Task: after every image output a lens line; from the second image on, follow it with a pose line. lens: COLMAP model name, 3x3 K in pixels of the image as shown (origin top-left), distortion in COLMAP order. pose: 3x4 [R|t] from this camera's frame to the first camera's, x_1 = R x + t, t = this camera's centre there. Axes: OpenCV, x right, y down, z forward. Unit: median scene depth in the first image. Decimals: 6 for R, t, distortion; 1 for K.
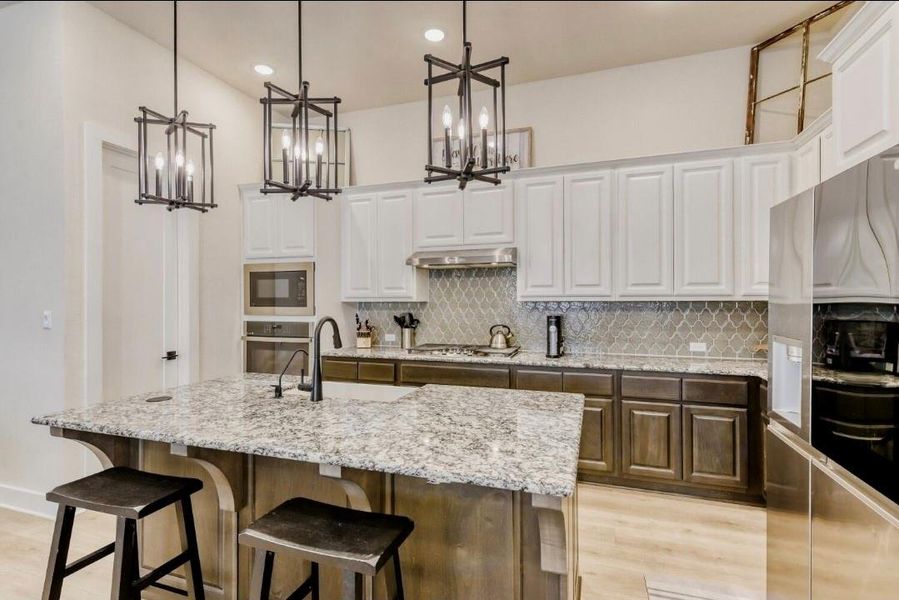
lens RADIAL K [[401.6, 0, 444.6], [0, 401.6, 296.4], [0, 0, 1]] dist [0.013307, -0.000026]
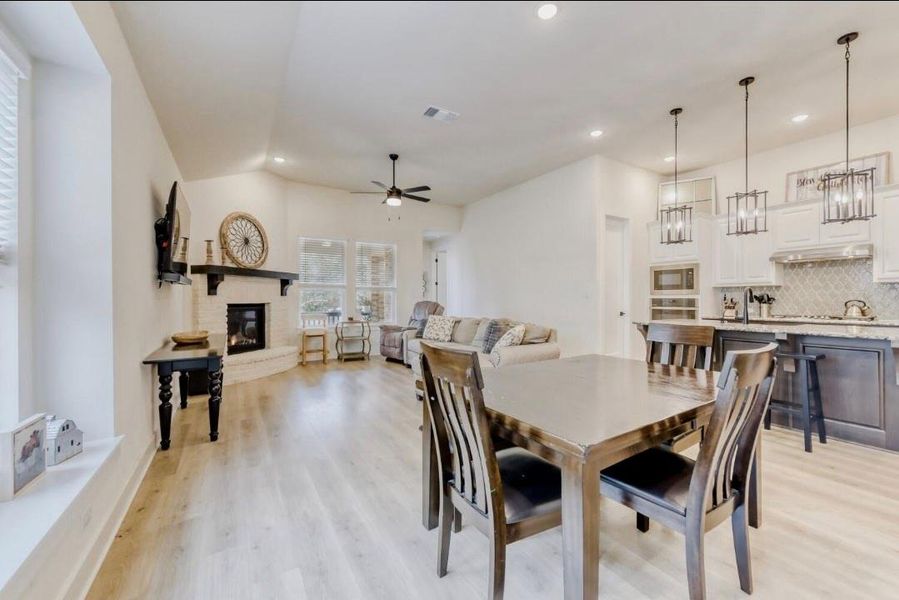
lens RADIAL K [[351.4, 0, 454.6], [0, 351.4, 297.6], [0, 0, 1]] dist [-0.001608, -0.000250]
pose [[0.772817, 0.000640, -0.634629, -0.174540], [0.005951, 0.999948, 0.008256, 0.043824], [0.634601, -0.010157, 0.772773, -0.840423]]
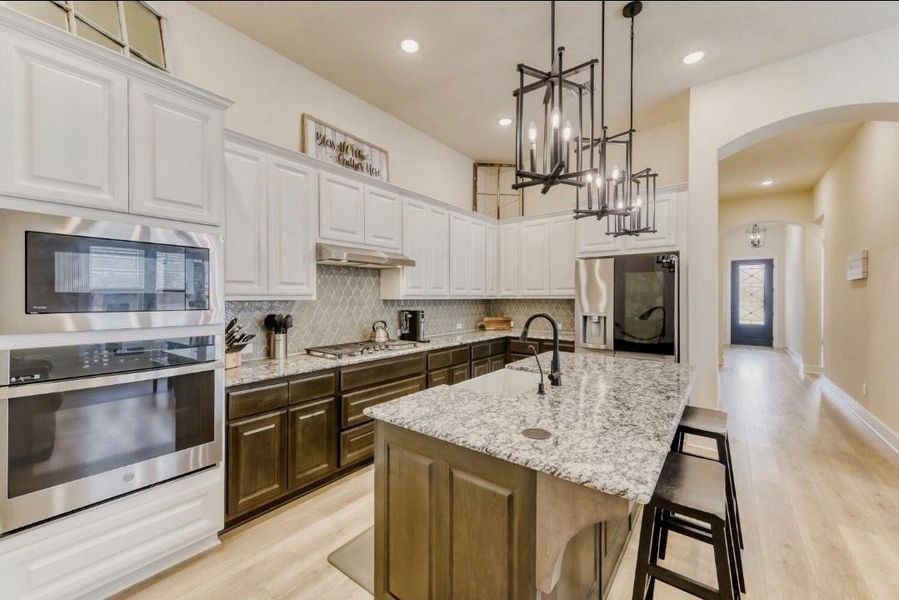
lens RADIAL K [[351.4, 0, 454.6], [0, 351.4, 297.6], [0, 0, 1]] dist [-0.001608, -0.000250]
pose [[0.345292, 0.002828, 0.938491, -0.713551], [-0.008633, 0.999963, 0.000163, 0.004850], [-0.938456, -0.008158, 0.345303, 0.485683]]
